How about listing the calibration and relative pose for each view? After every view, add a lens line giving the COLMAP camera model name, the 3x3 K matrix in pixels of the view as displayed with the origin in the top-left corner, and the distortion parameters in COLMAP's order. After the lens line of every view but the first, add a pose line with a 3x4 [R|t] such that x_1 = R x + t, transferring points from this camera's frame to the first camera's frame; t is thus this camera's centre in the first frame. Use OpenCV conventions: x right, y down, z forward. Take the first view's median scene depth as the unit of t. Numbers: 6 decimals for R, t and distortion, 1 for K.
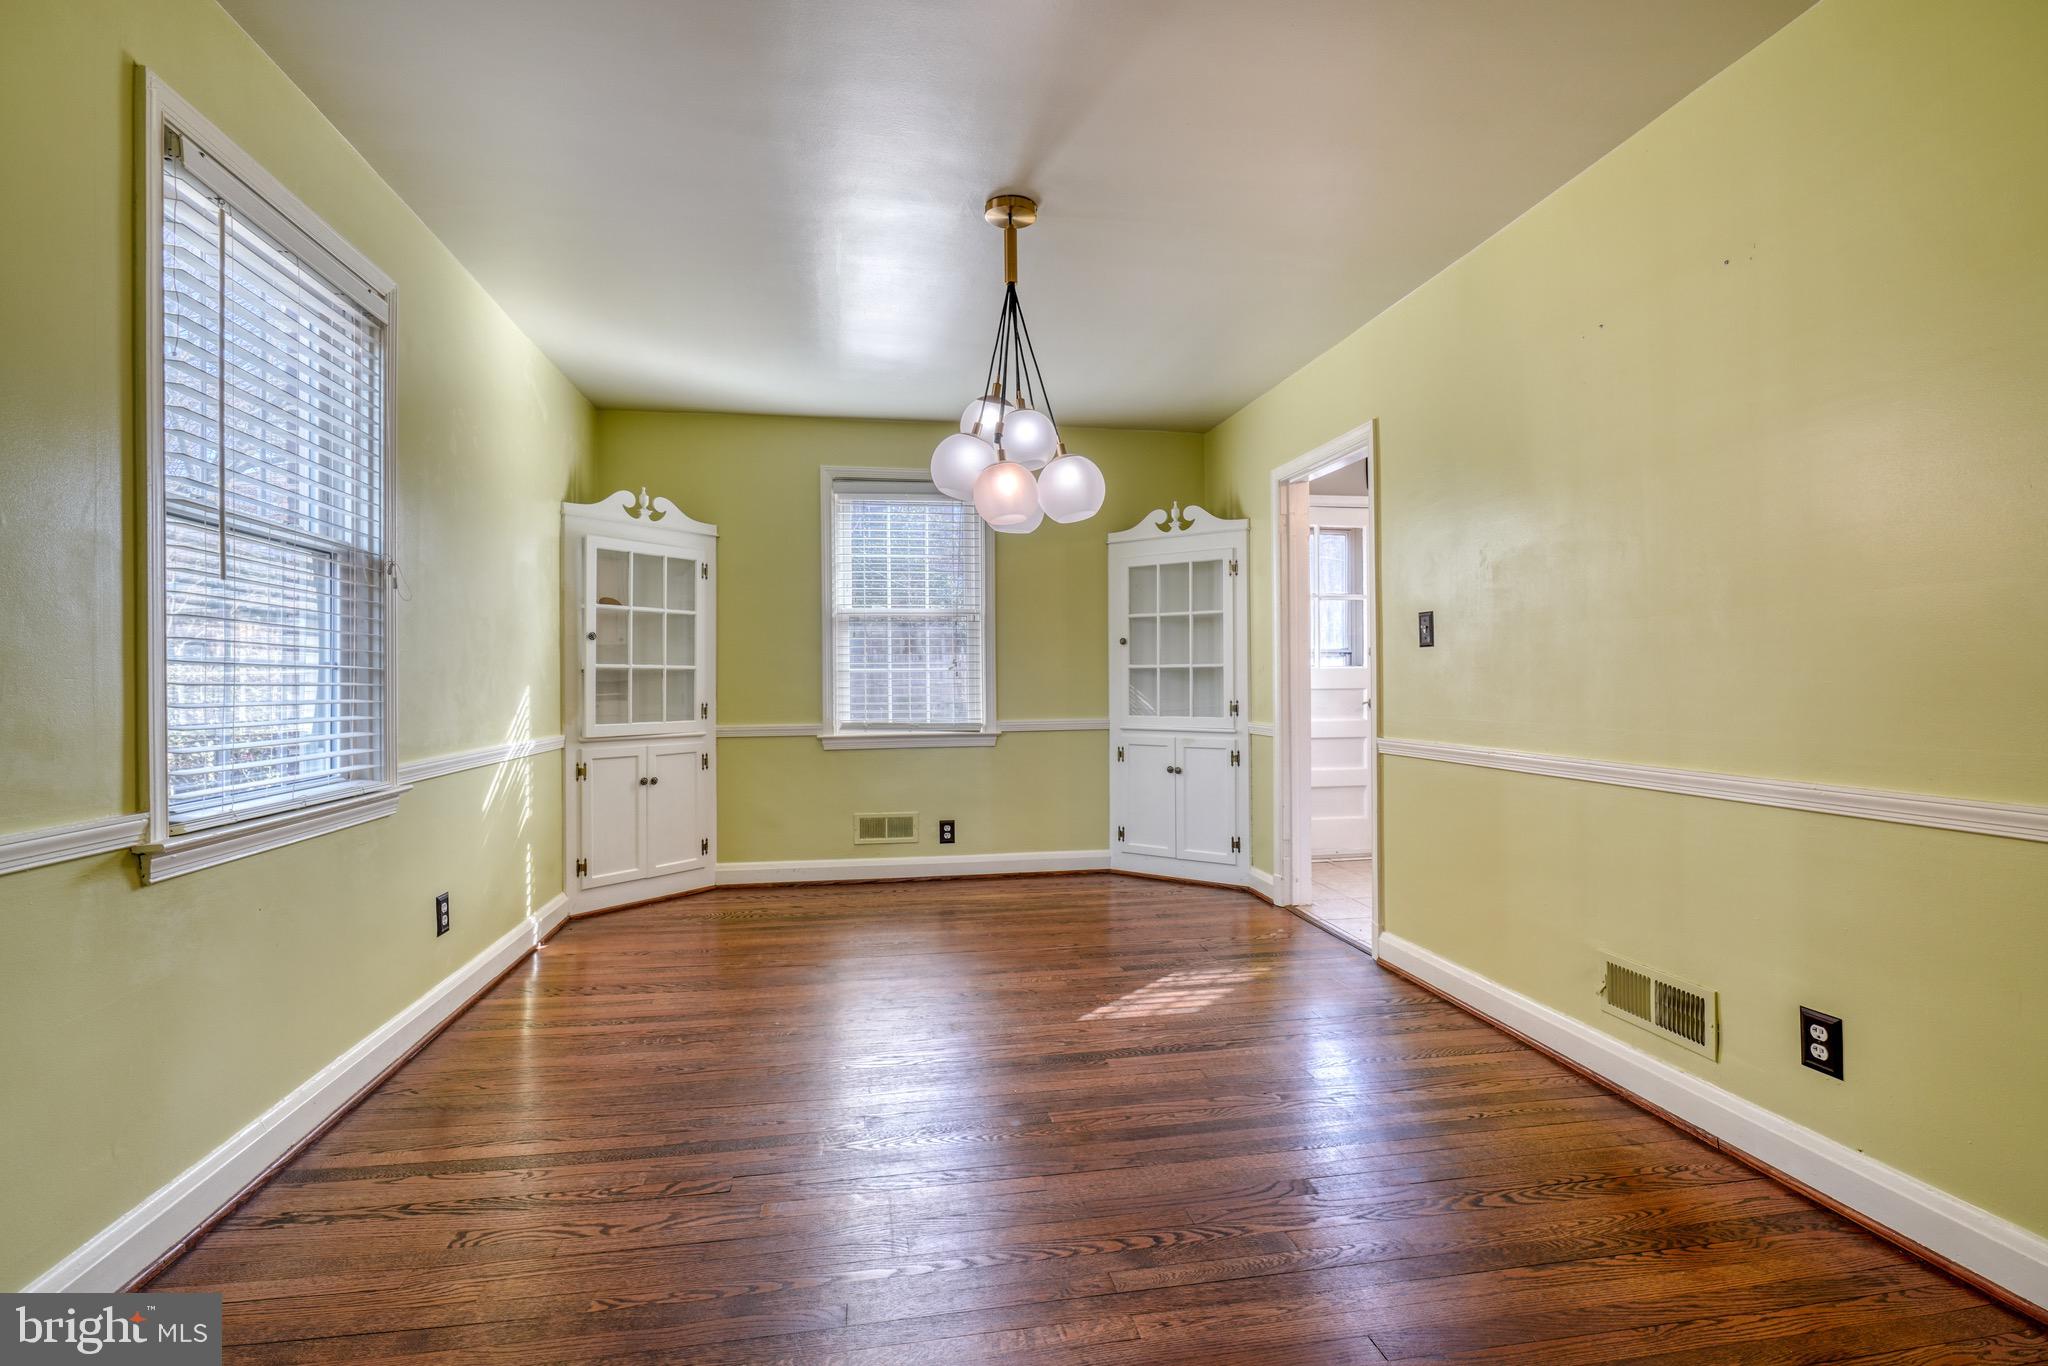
lens RADIAL K [[910.5, 0, 1012.8], [0, 910.5, 683.5], [0, 0, 1]] dist [-0.010286, 0.000621]
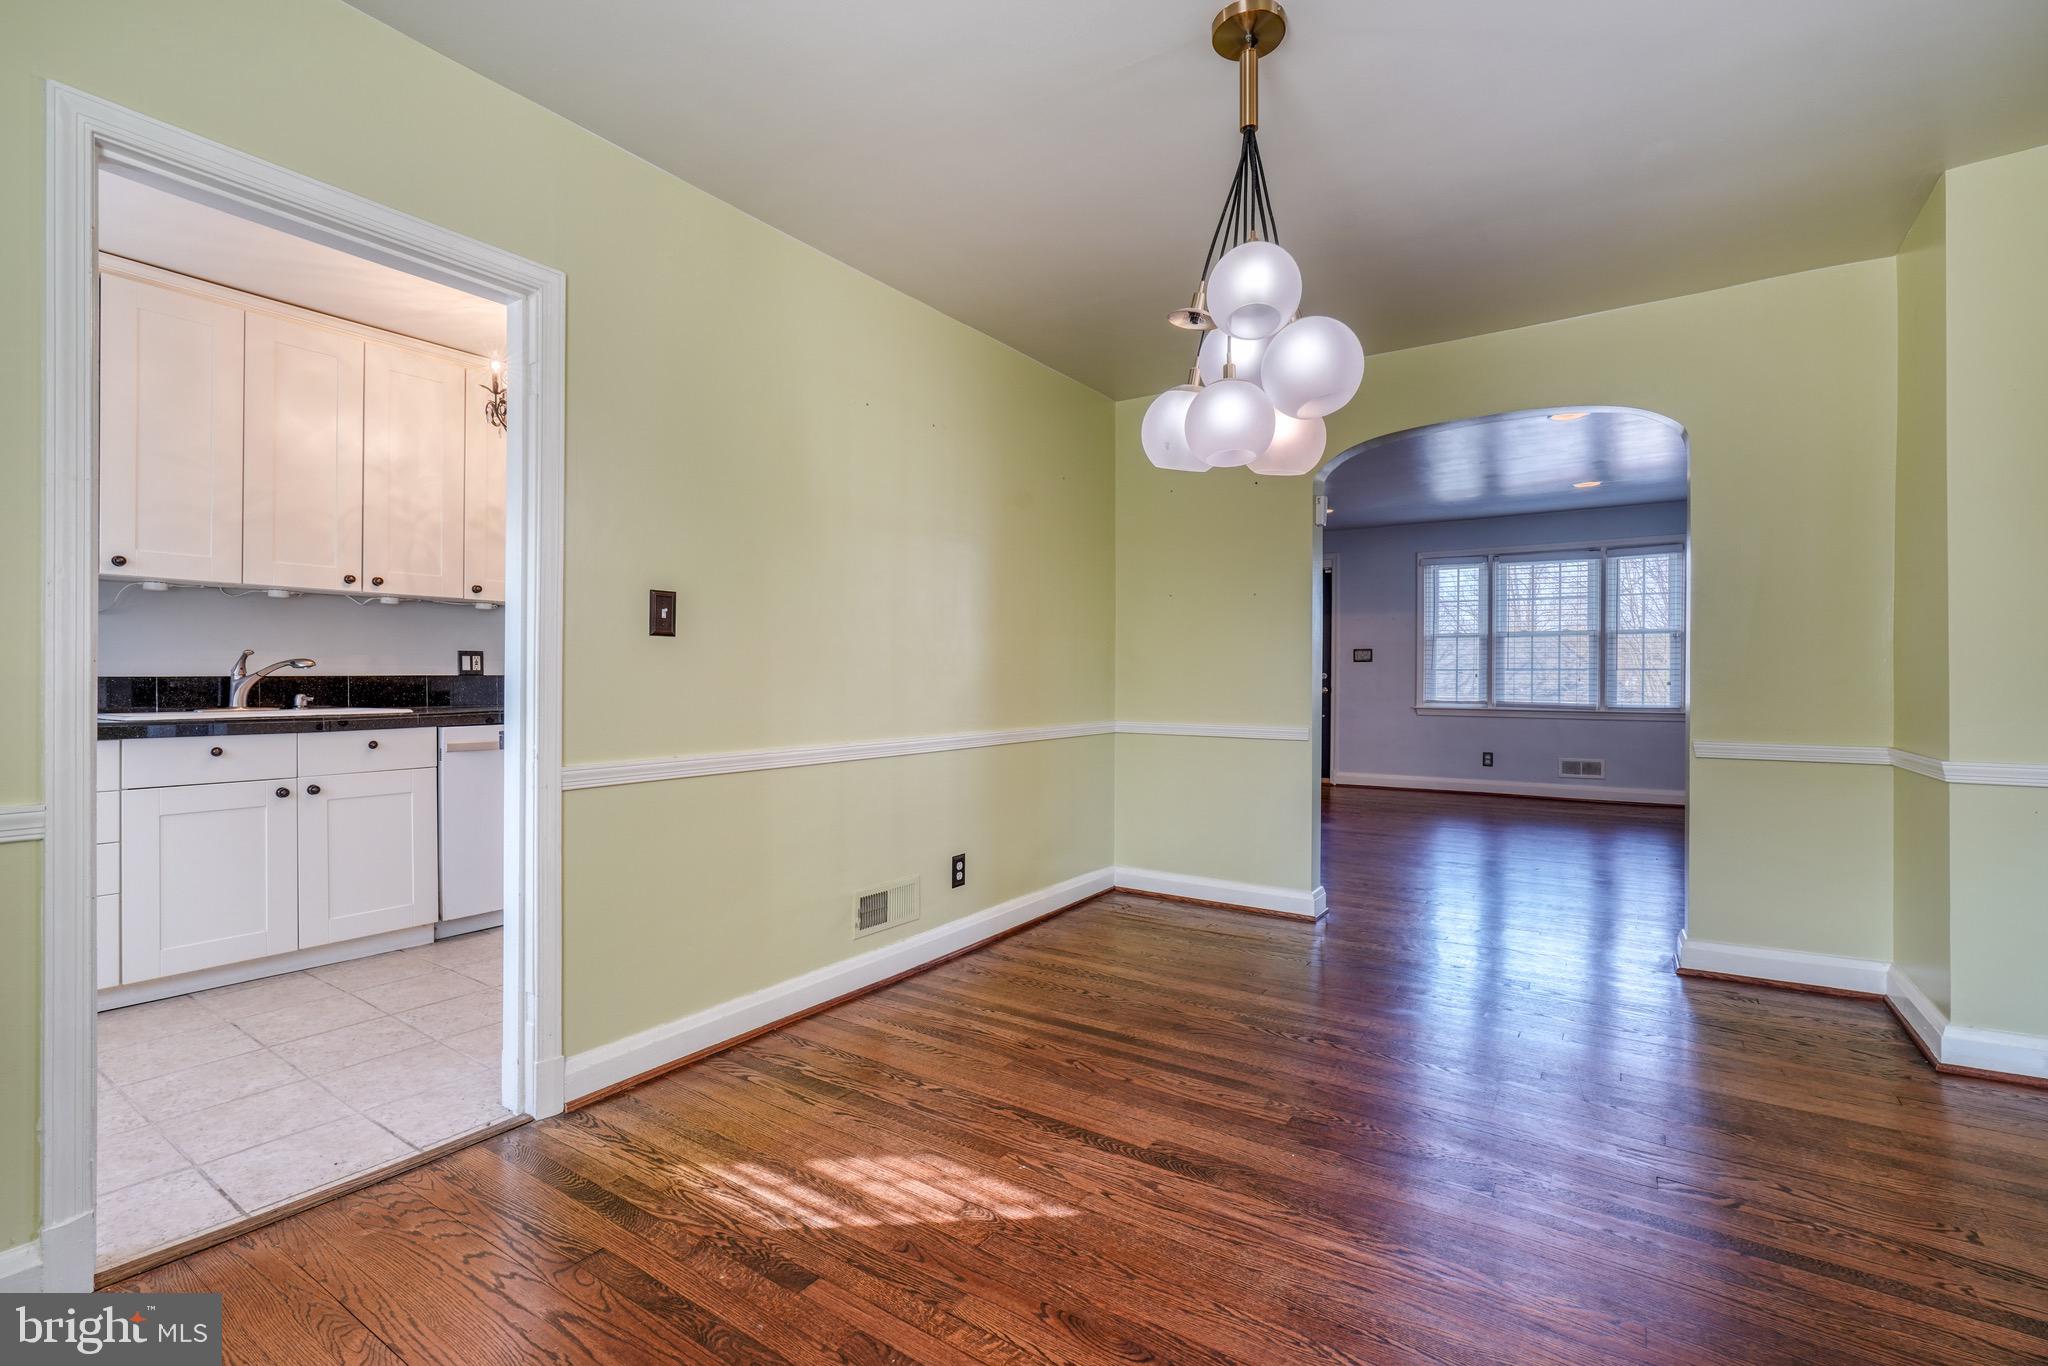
lens RADIAL K [[910.5, 0, 1012.8], [0, 910.5, 683.5], [0, 0, 1]] dist [-0.010286, 0.000621]
pose [[-0.722477, 0.004718, 0.691378, -0.329232], [0.004978, 0.999986, -0.001622, 0.005035], [-0.691377, 0.002270, -0.722491, 1.486844]]
